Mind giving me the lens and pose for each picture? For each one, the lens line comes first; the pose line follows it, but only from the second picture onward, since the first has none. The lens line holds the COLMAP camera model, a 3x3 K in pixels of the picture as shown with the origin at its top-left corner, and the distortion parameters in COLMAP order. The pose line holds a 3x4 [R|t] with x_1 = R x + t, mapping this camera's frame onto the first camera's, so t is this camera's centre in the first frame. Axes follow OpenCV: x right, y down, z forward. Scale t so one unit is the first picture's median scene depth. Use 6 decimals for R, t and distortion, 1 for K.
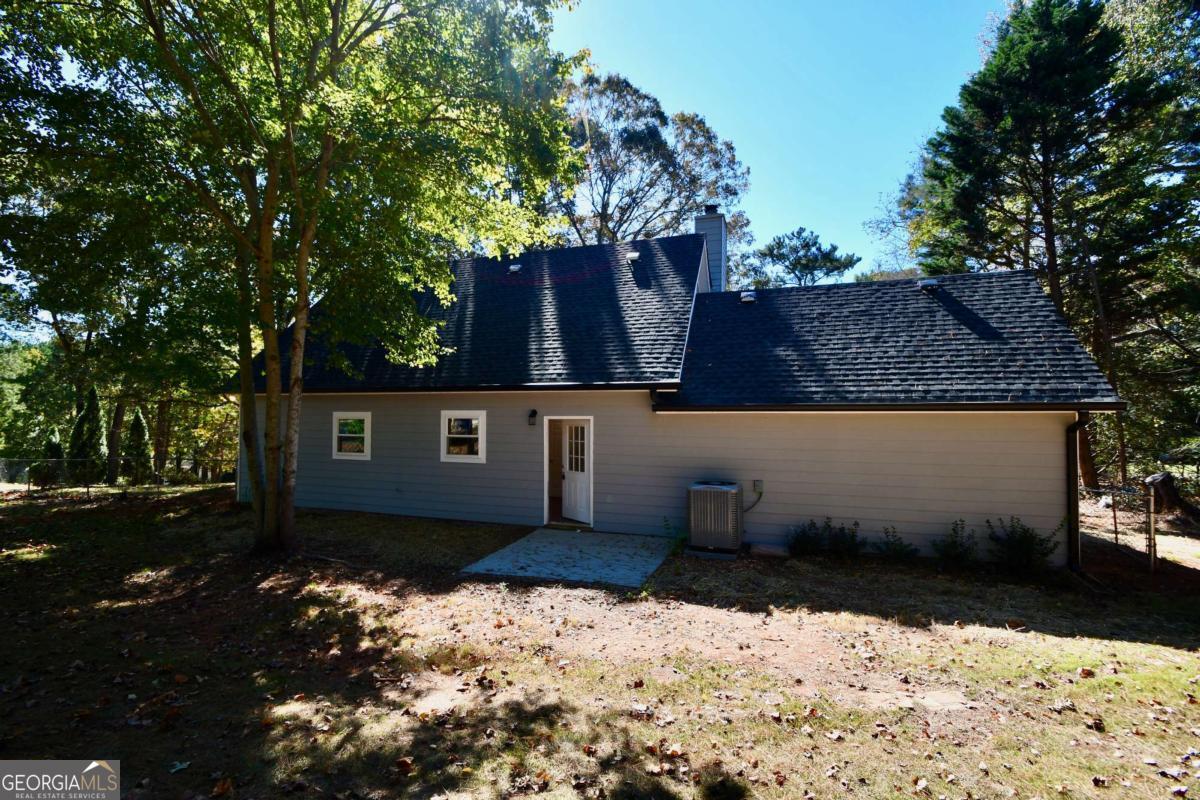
lens RADIAL K [[525.6, 0, 590.3], [0, 525.6, 402.0], [0, 0, 1]] dist [0.001381, -0.011283]
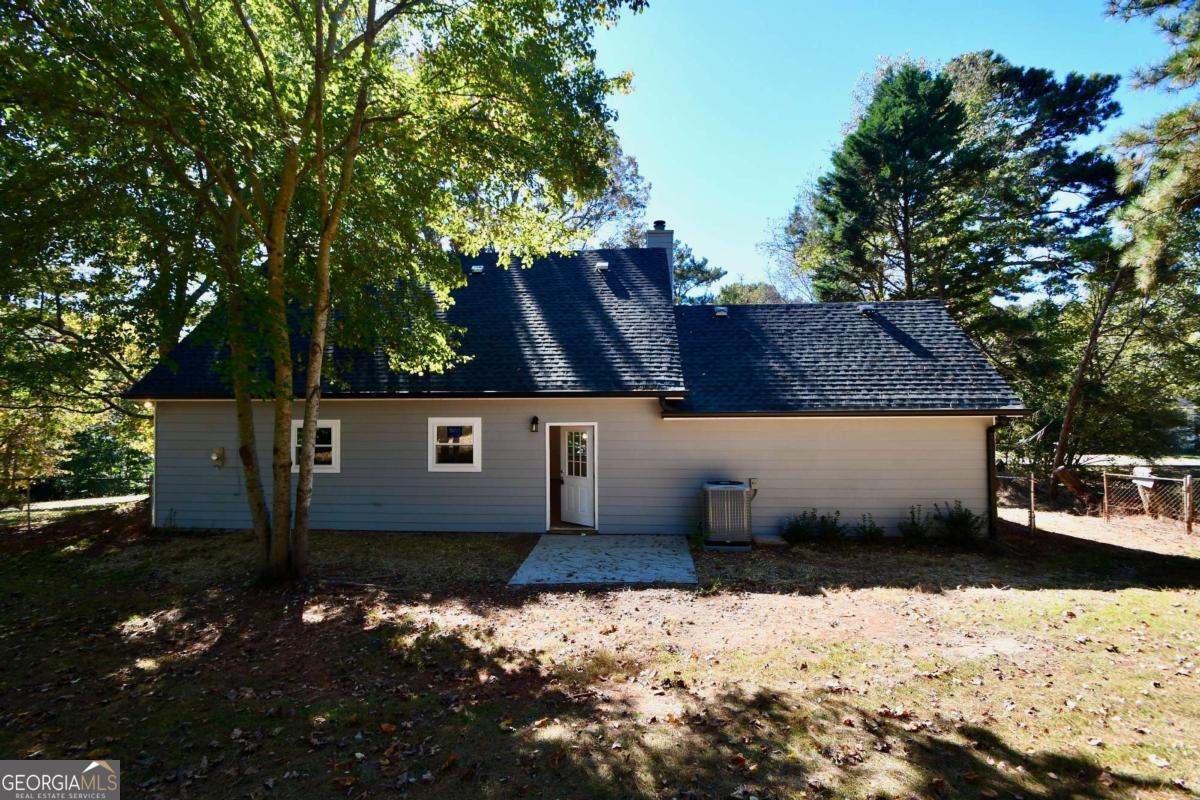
lens RADIAL K [[525.6, 0, 586.8], [0, 525.6, 402.9], [0, 0, 1]] dist [0.001381, -0.011283]
pose [[0.965605, -0.002496, 0.260003, -0.335412], [0.001138, 0.999985, 0.005374, -0.020027], [-0.260012, -0.004893, 0.965593, 0.013273]]
